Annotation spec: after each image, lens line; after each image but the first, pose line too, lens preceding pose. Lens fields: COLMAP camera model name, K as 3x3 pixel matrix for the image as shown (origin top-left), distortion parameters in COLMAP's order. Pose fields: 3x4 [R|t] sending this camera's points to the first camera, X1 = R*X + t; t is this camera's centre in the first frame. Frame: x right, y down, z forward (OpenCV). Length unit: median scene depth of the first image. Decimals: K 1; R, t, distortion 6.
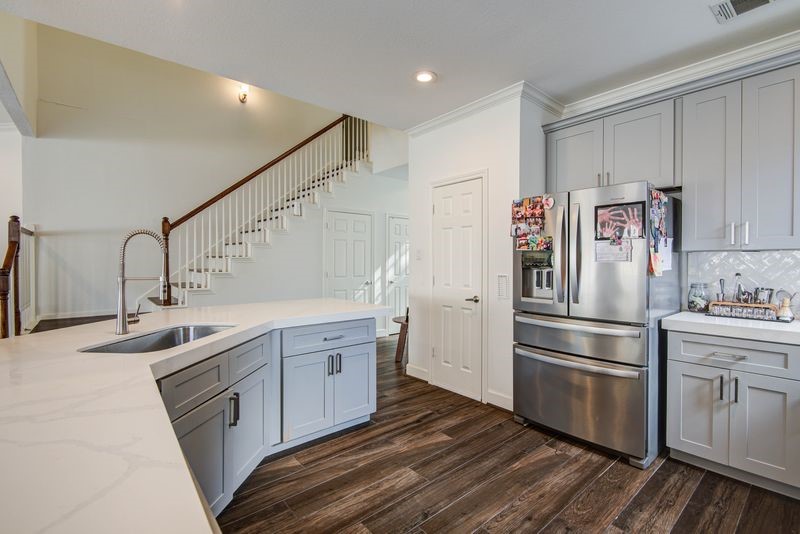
lens RADIAL K [[361.0, 0, 396.8], [0, 361.0, 262.8], [0, 0, 1]] dist [-0.002777, -0.001522]
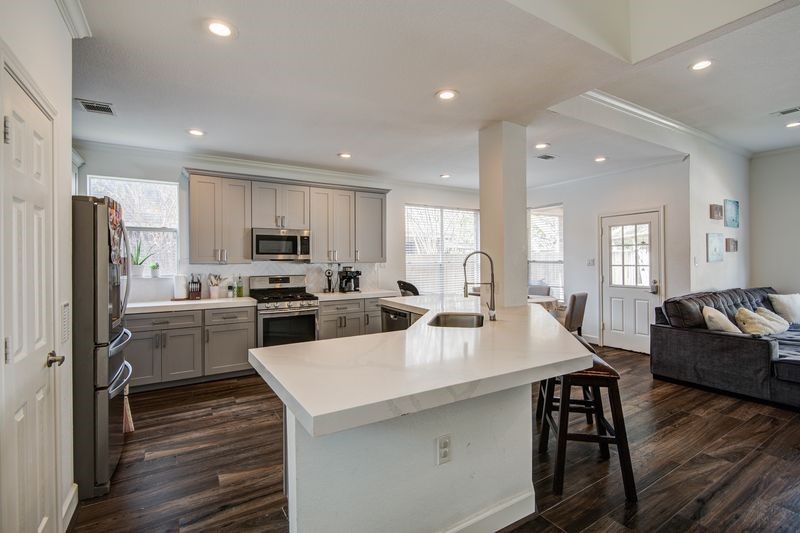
lens RADIAL K [[369.0, 0, 400.0], [0, 369.0, 266.5], [0, 0, 1]] dist [-0.000904, -0.000504]
pose [[-0.989393, 0.009714, 0.144938, -0.404792], [0.012689, 0.999727, 0.019617, -0.038764], [-0.144708, 0.021248, -0.989246, 1.732958]]
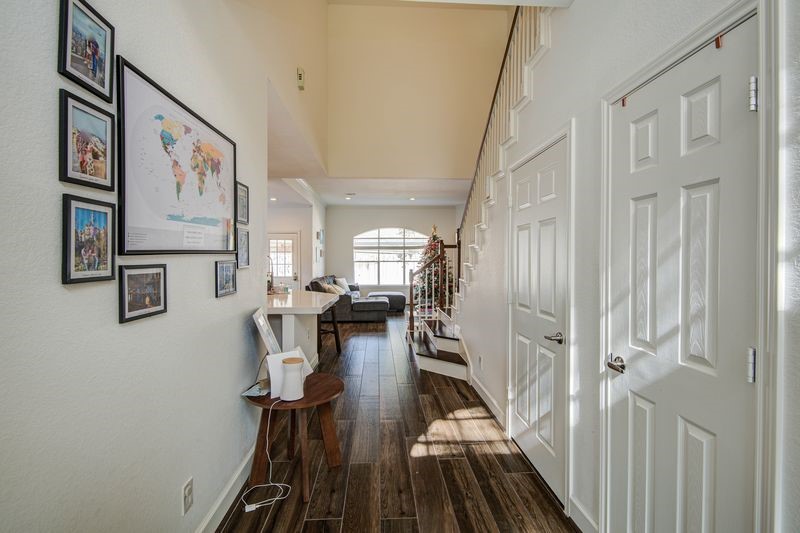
lens RADIAL K [[361.0, 0, 396.8], [0, 361.0, 262.3], [0, 0, 1]] dist [-0.002777, -0.001522]
pose [[-0.605171, 0.005586, -0.796076, 0.483374], [-0.008069, 0.999881, 0.013150, -0.053433], [0.796054, 0.014381, -0.605054, 2.278154]]
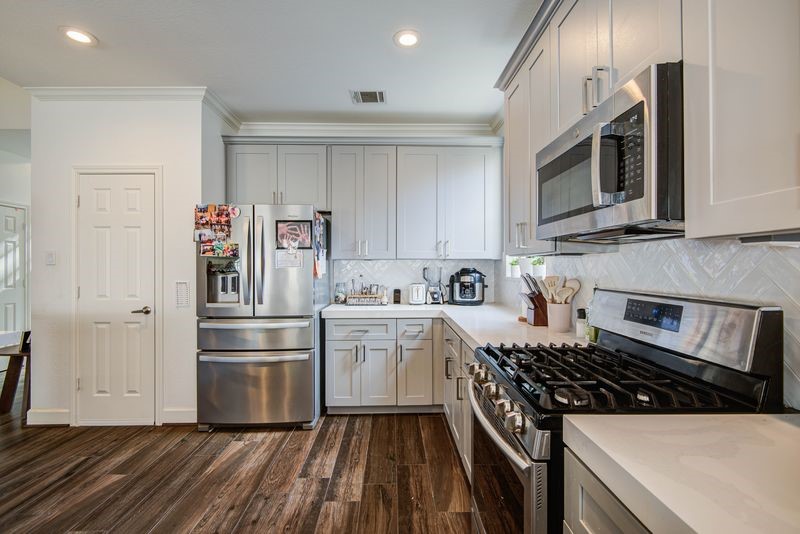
lens RADIAL K [[361.0, 0, 396.8], [0, 361.0, 262.8], [0, 0, 1]] dist [-0.002777, -0.001522]
pose [[0.628199, 0.007041, 0.778021, -0.104463], [0.006565, 0.999875, -0.014349, 0.001382], [-0.778025, 0.014121, 0.628075, -0.038949]]
